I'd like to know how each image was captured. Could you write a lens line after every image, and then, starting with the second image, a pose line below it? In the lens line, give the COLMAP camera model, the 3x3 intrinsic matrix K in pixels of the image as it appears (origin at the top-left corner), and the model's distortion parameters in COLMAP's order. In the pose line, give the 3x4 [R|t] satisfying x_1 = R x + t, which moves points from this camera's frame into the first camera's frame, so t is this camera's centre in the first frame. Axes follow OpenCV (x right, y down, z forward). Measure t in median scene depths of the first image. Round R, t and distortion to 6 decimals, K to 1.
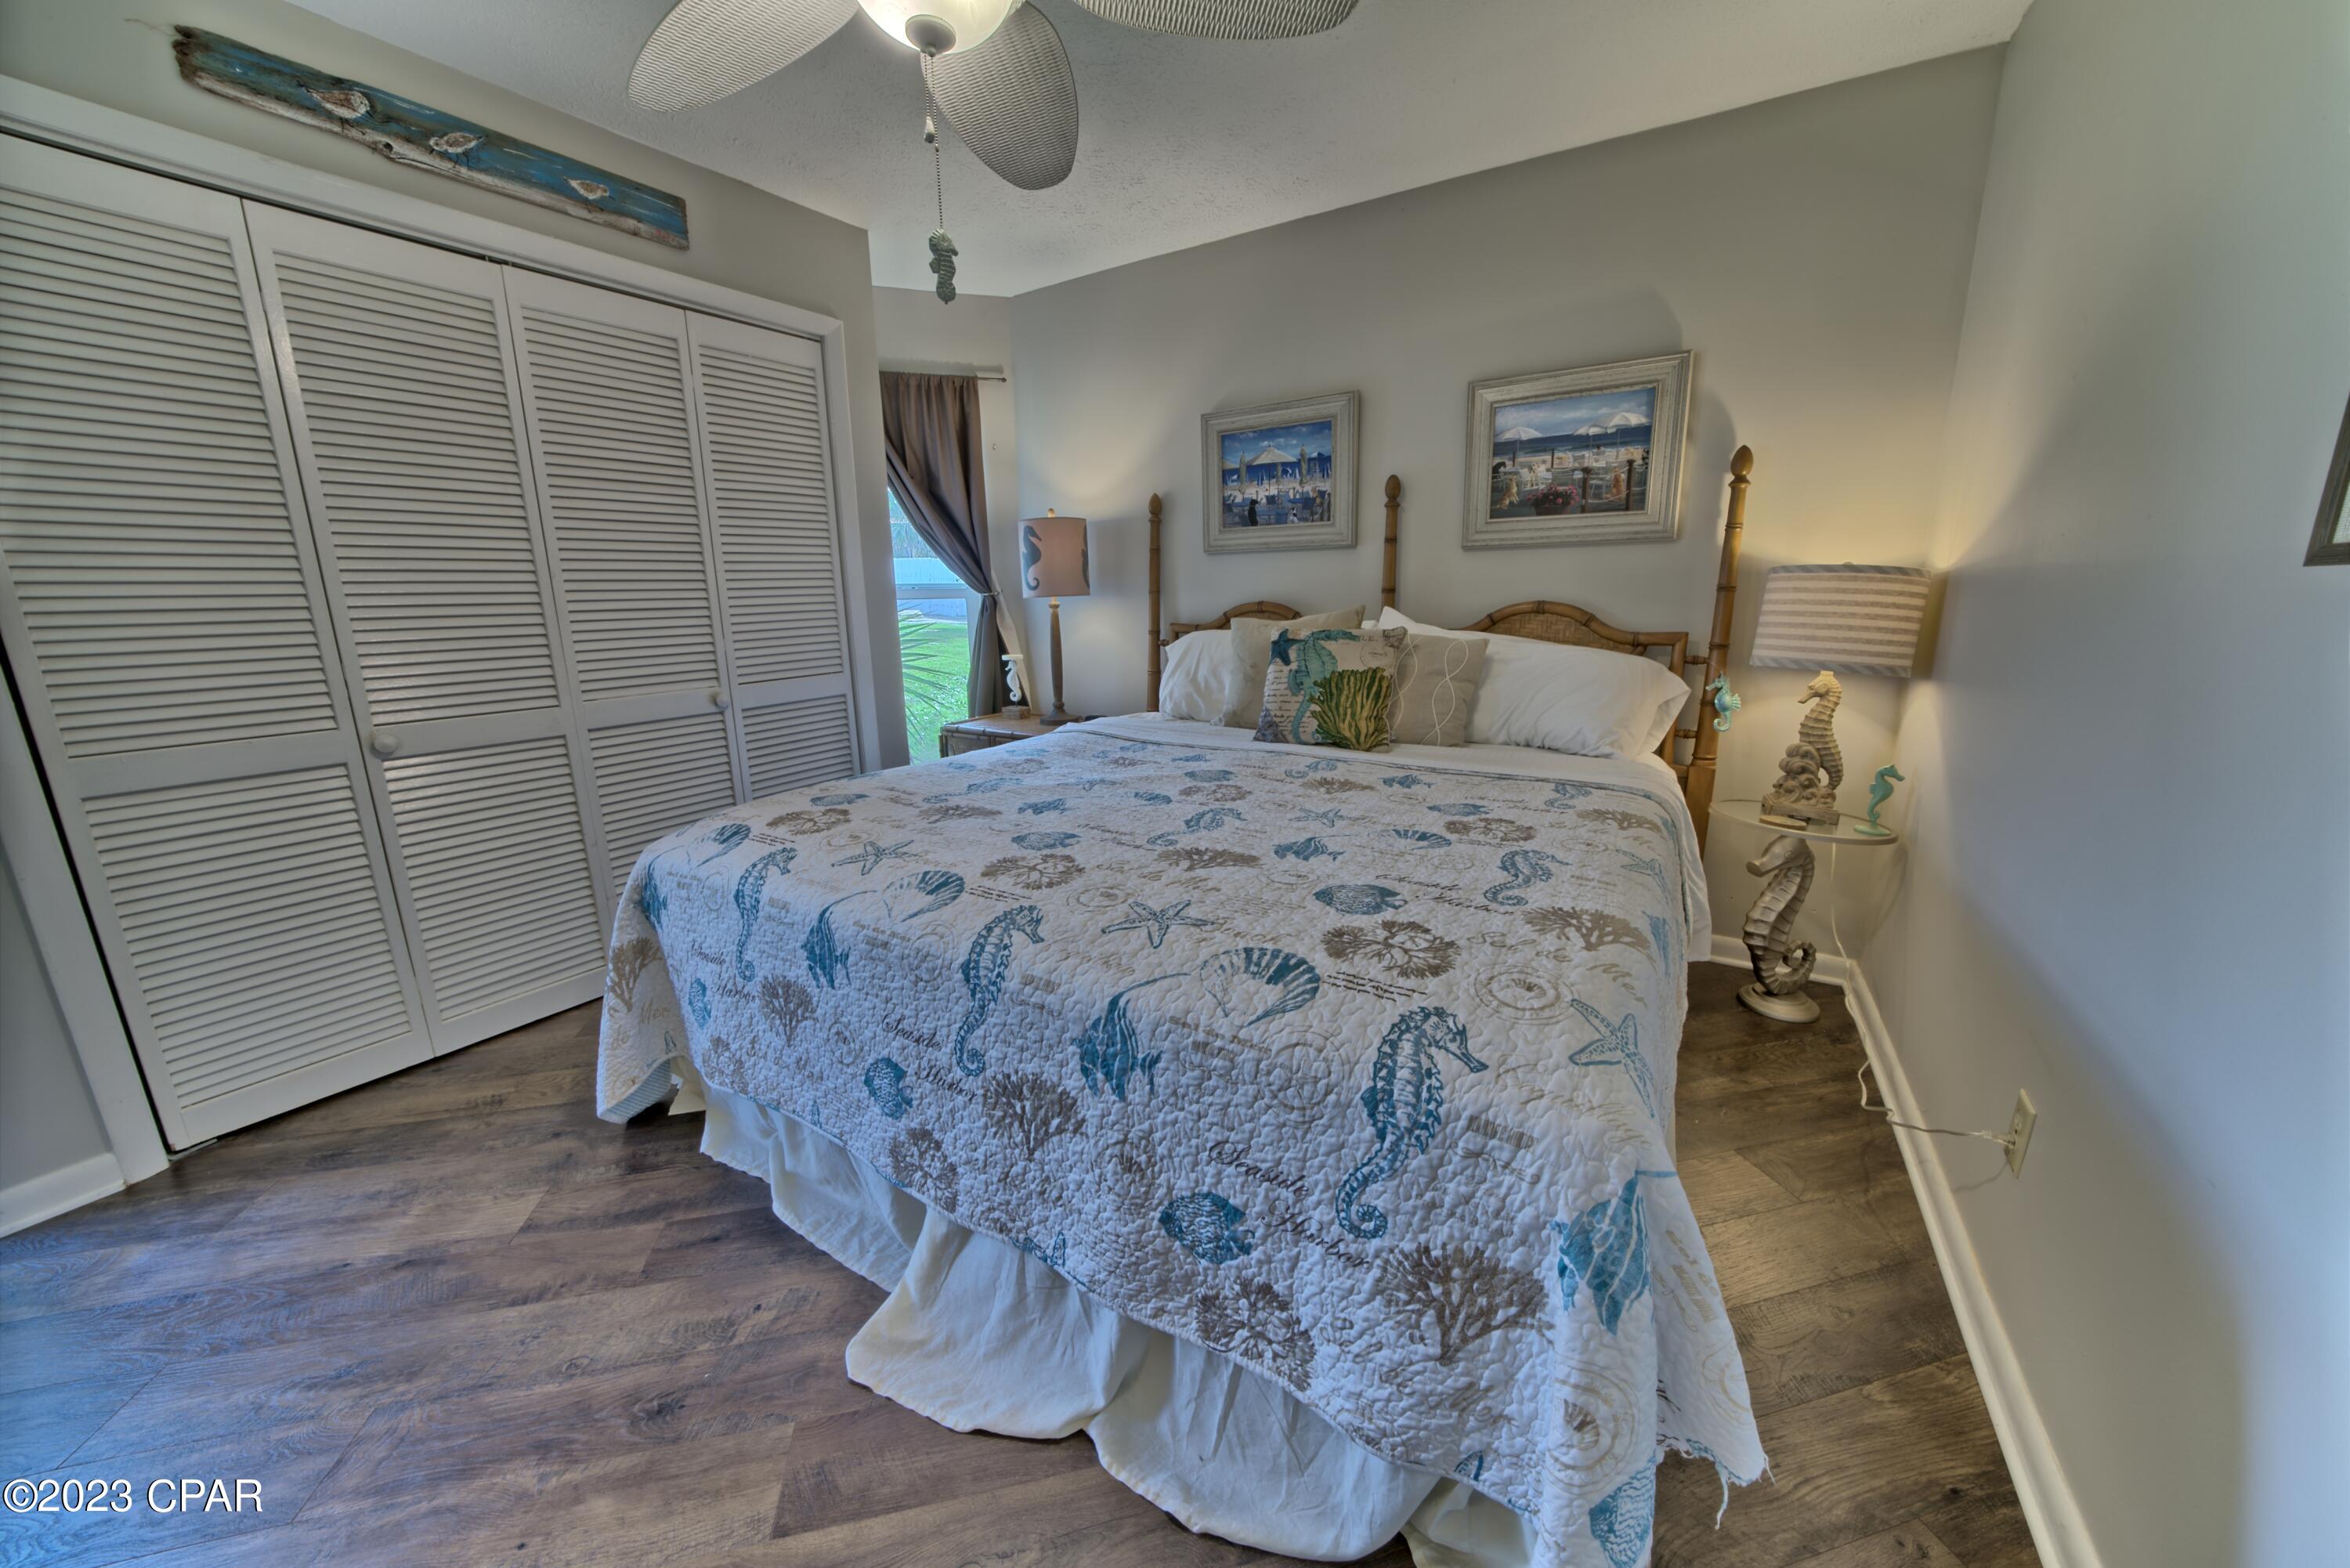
lens RADIAL K [[810.3, 0, 1171.3], [0, 810.3, 774.7], [0, 0, 1]] dist [-0.021418, 0.000742]
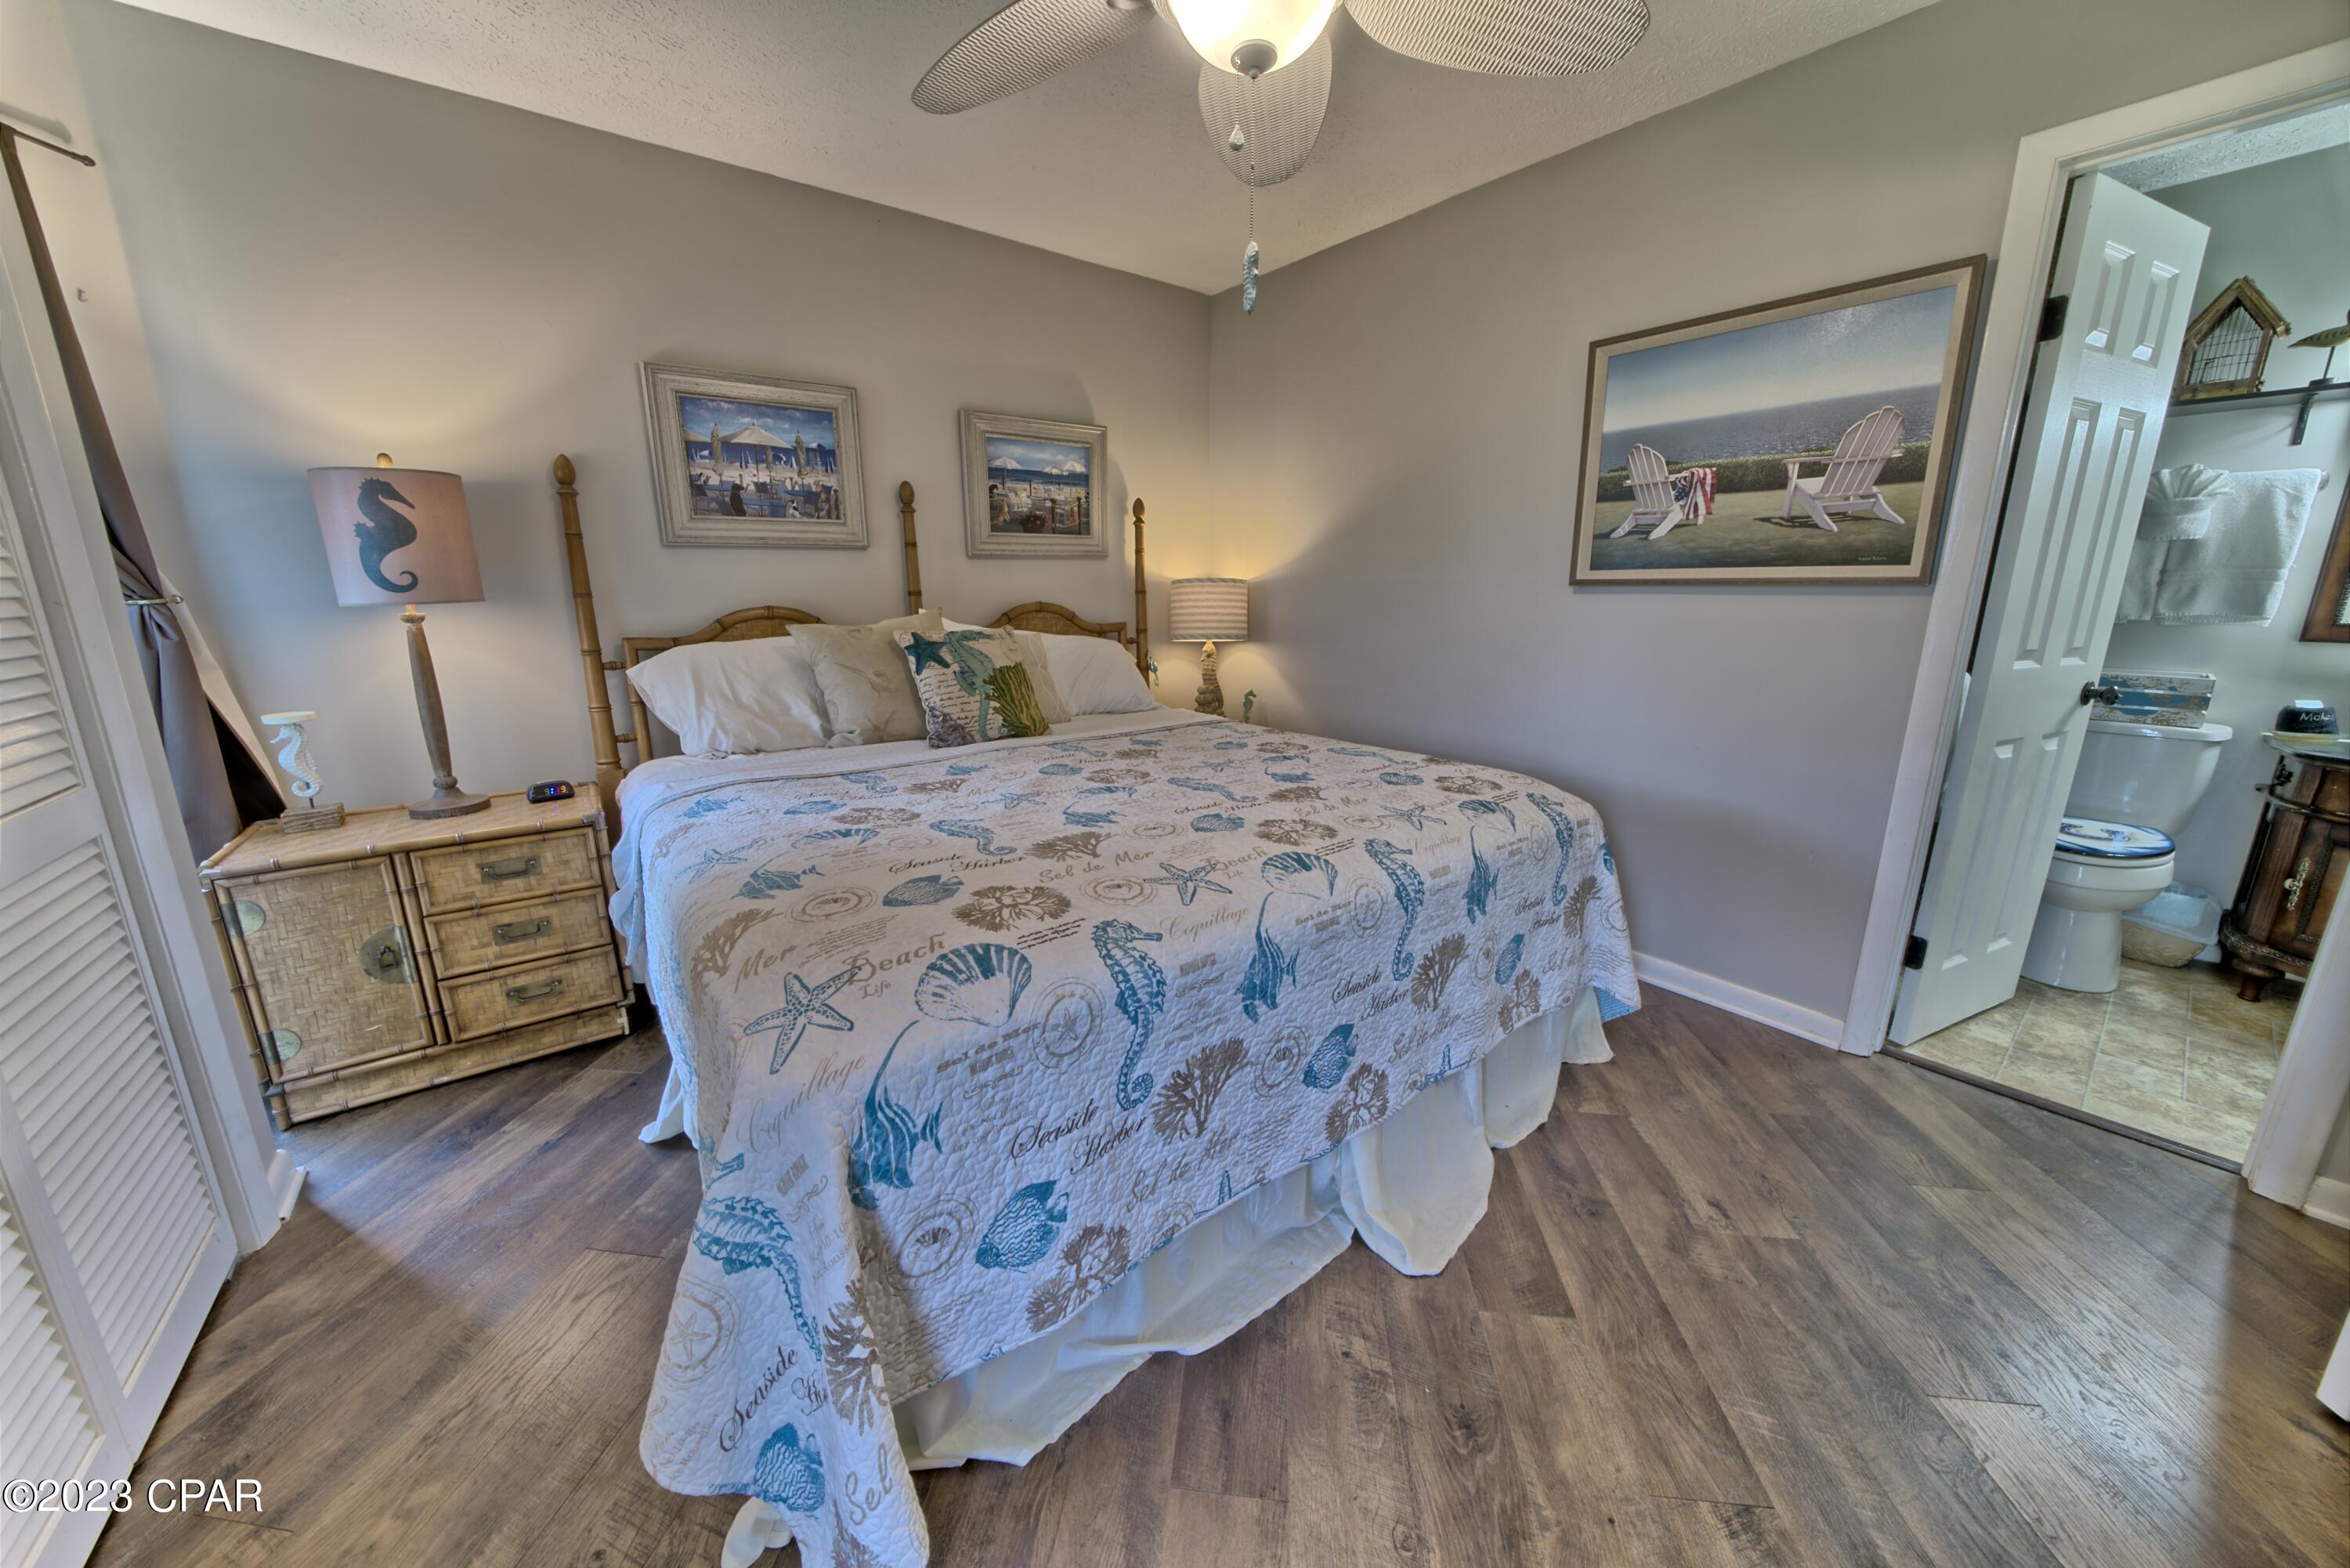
lens RADIAL K [[810.3, 0, 1172.5], [0, 810.3, 780.2], [0, 0, 1]] dist [-0.021418, 0.000742]
pose [[0.338584, -0.203429, 0.918683, -0.904652], [0.206716, 0.968578, 0.138291, -0.104854], [-0.917948, 0.143084, 0.369997, 0.514703]]
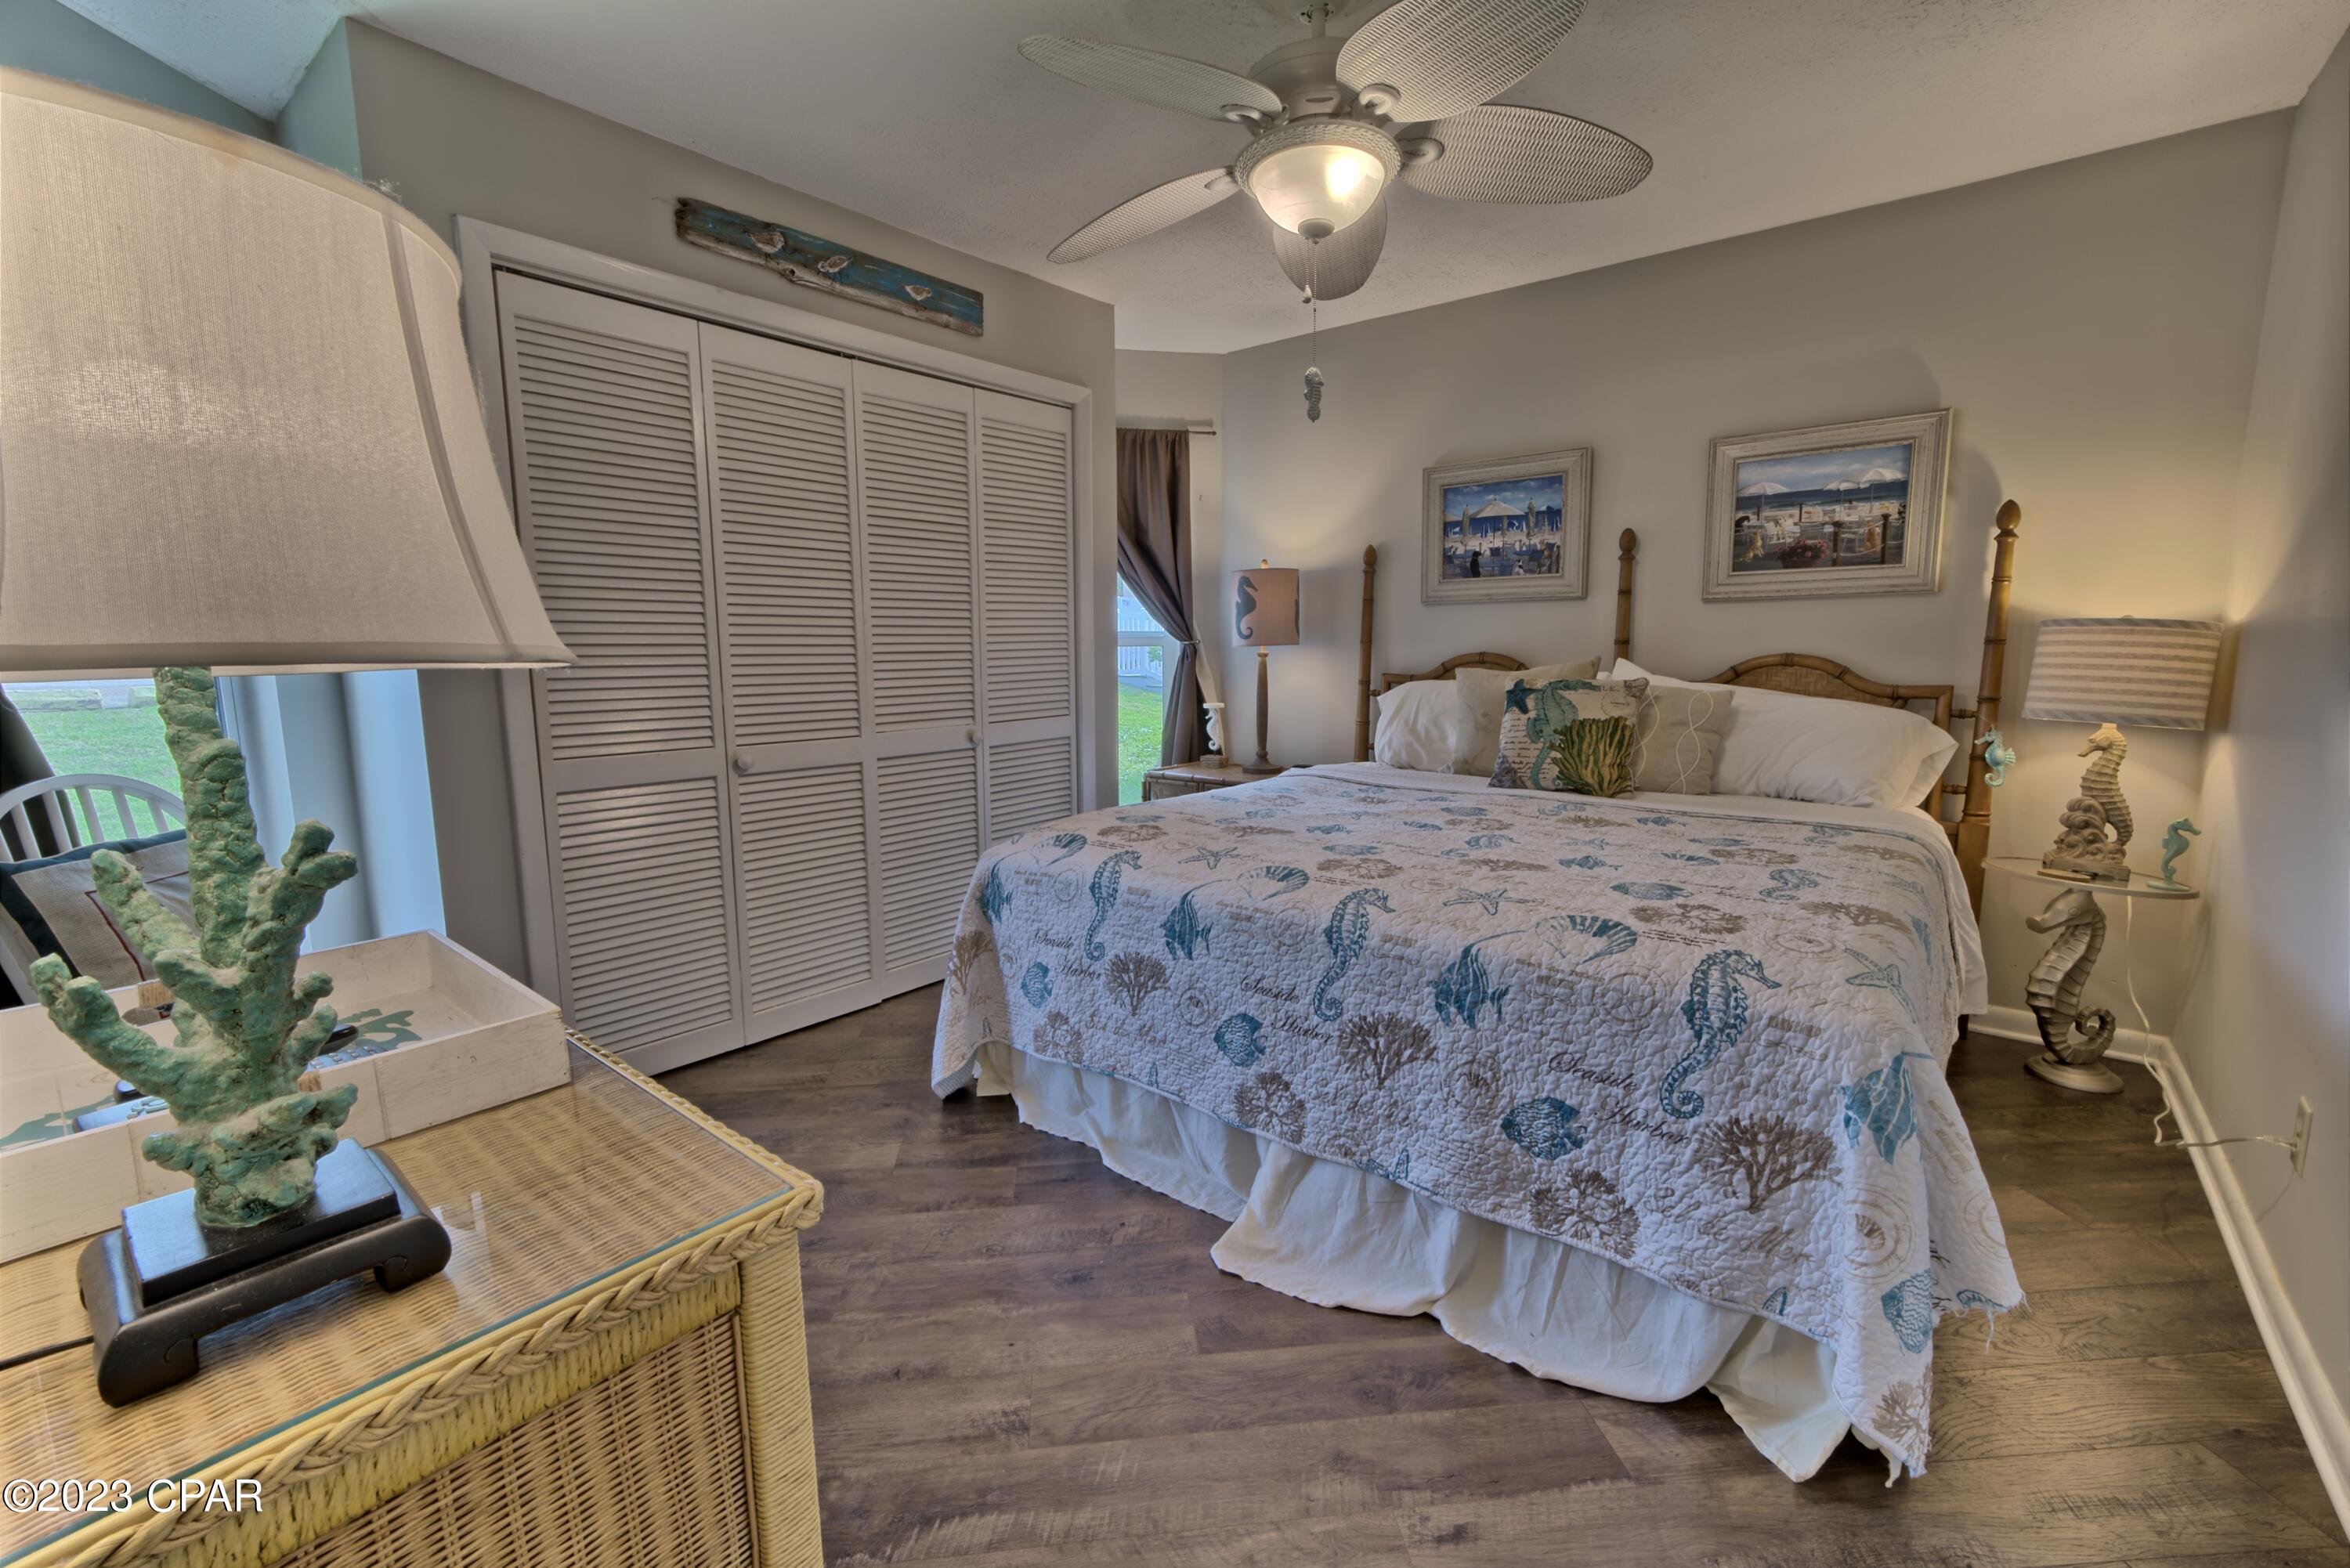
lens RADIAL K [[989.1, 0, 1170.4], [0, 989.1, 775.1], [0, 0, 1]] dist [0.002227, 0.003284]
pose [[0.993203, 0.024237, -0.113846, -0.203513], [-0.034046, 0.995797, -0.085020, 0.082551], [0.111307, 0.088318, 0.989854, -0.363593]]
